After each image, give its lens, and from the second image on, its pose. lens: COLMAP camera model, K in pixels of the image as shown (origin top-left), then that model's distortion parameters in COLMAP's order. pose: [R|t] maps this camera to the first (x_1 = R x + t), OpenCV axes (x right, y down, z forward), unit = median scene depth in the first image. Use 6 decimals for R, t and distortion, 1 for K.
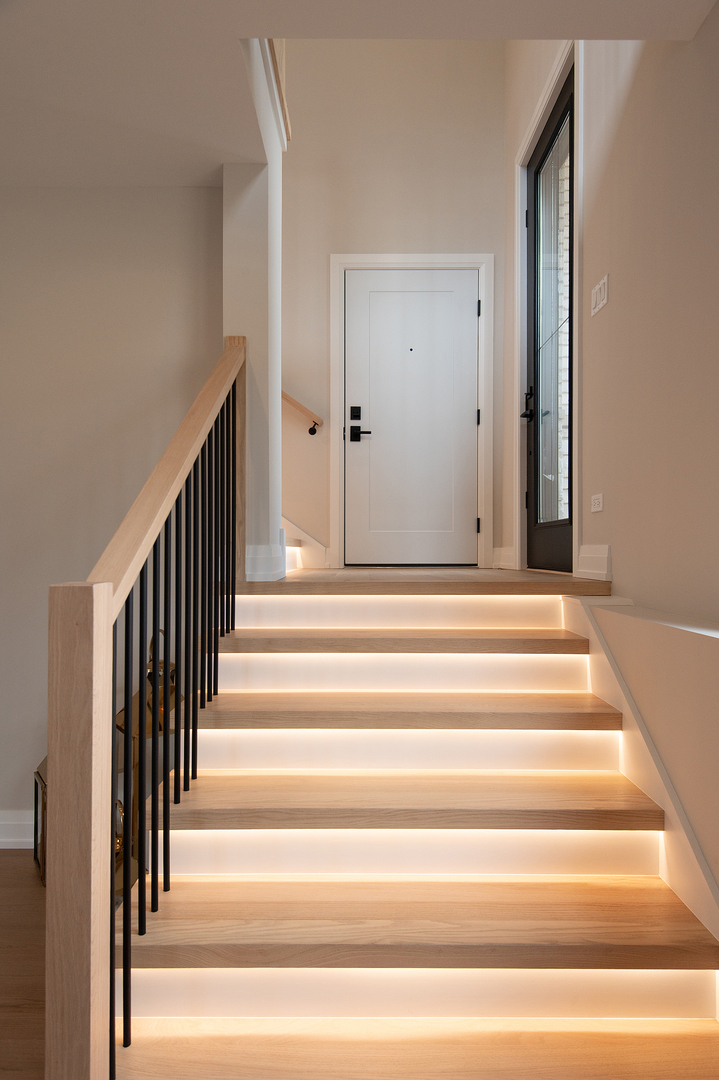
lens RADIAL K [[614.2, 0, 358.9], [0, 614.2, 540.2], [0, 0, 1]] dist [0.020991, -0.001373]
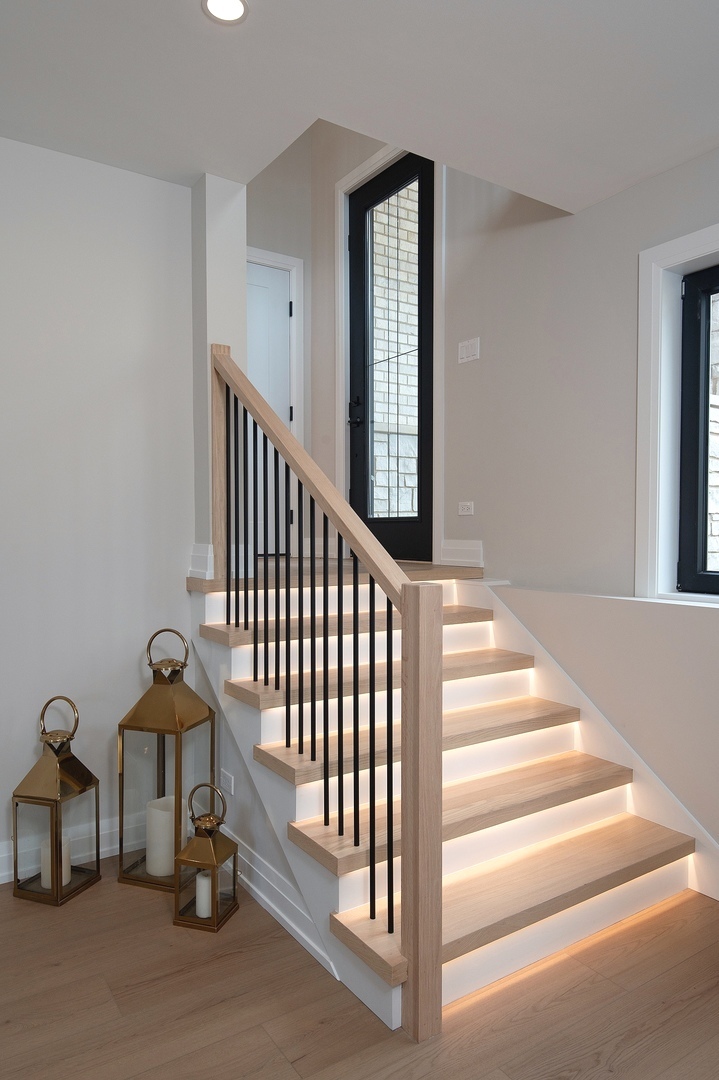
lens RADIAL K [[714.8, 0, 359.8], [0, 714.8, 540.7], [0, 0, 1]] dist [0.038392, 0.001606]
pose [[0.823035, -0.008672, 0.567924, -0.818508], [-0.012023, 0.999393, 0.032683, -0.048642], [-0.567863, -0.033727, 0.822432, -0.170361]]
